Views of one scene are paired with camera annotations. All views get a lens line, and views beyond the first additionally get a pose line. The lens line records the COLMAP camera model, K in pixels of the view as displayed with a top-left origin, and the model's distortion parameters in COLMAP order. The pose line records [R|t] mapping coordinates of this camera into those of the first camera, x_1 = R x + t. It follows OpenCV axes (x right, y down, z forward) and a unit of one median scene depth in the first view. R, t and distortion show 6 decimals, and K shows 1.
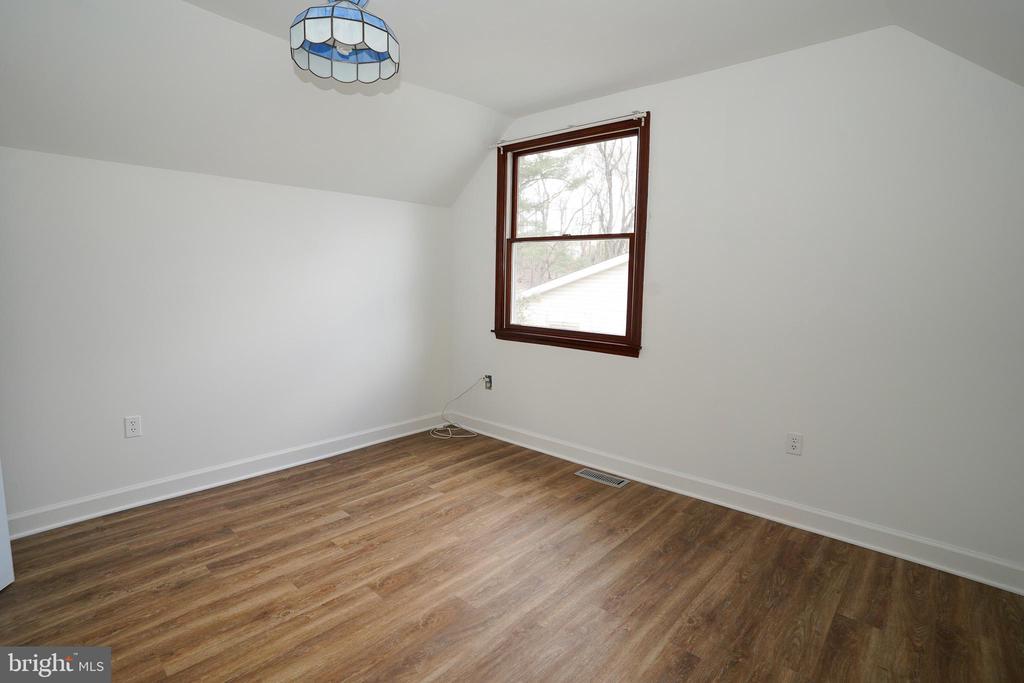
lens RADIAL K [[502.9, 0, 512.3], [0, 502.9, 339.5], [0, 0, 1]] dist [-0.077987, 0.035935]
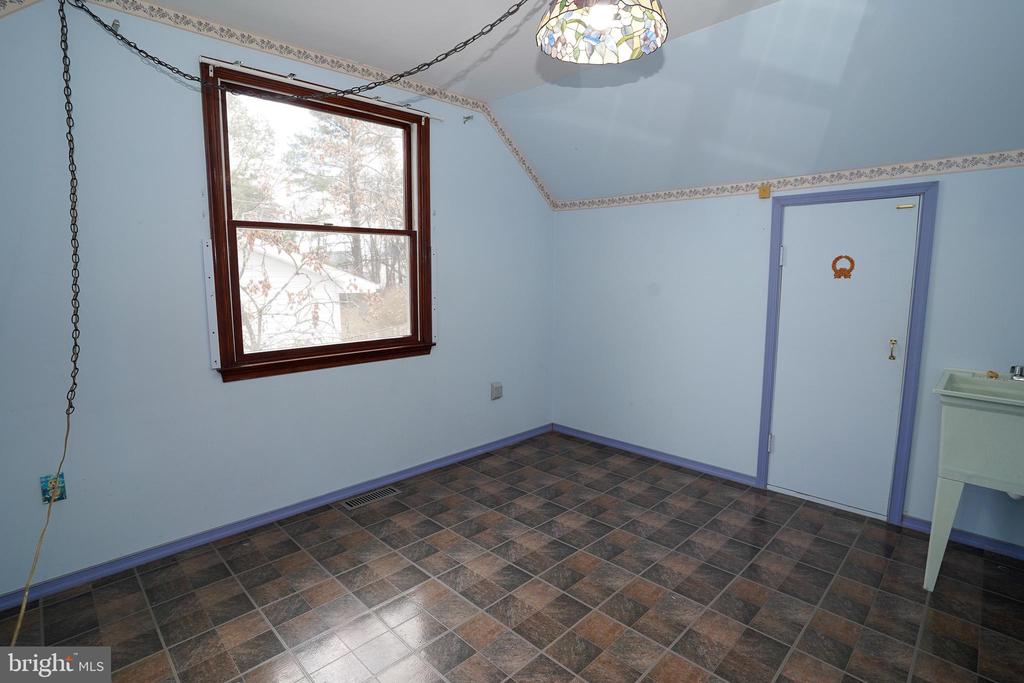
lens RADIAL K [[502.9, 0, 512.3], [0, 502.9, 339.5], [0, 0, 1]] dist [-0.077987, 0.035935]
pose [[0.081739, -0.154243, 0.984646, -0.638735], [0.131264, 0.981012, 0.142777, -0.100641], [-0.987972, 0.117578, 0.100433, 0.628448]]
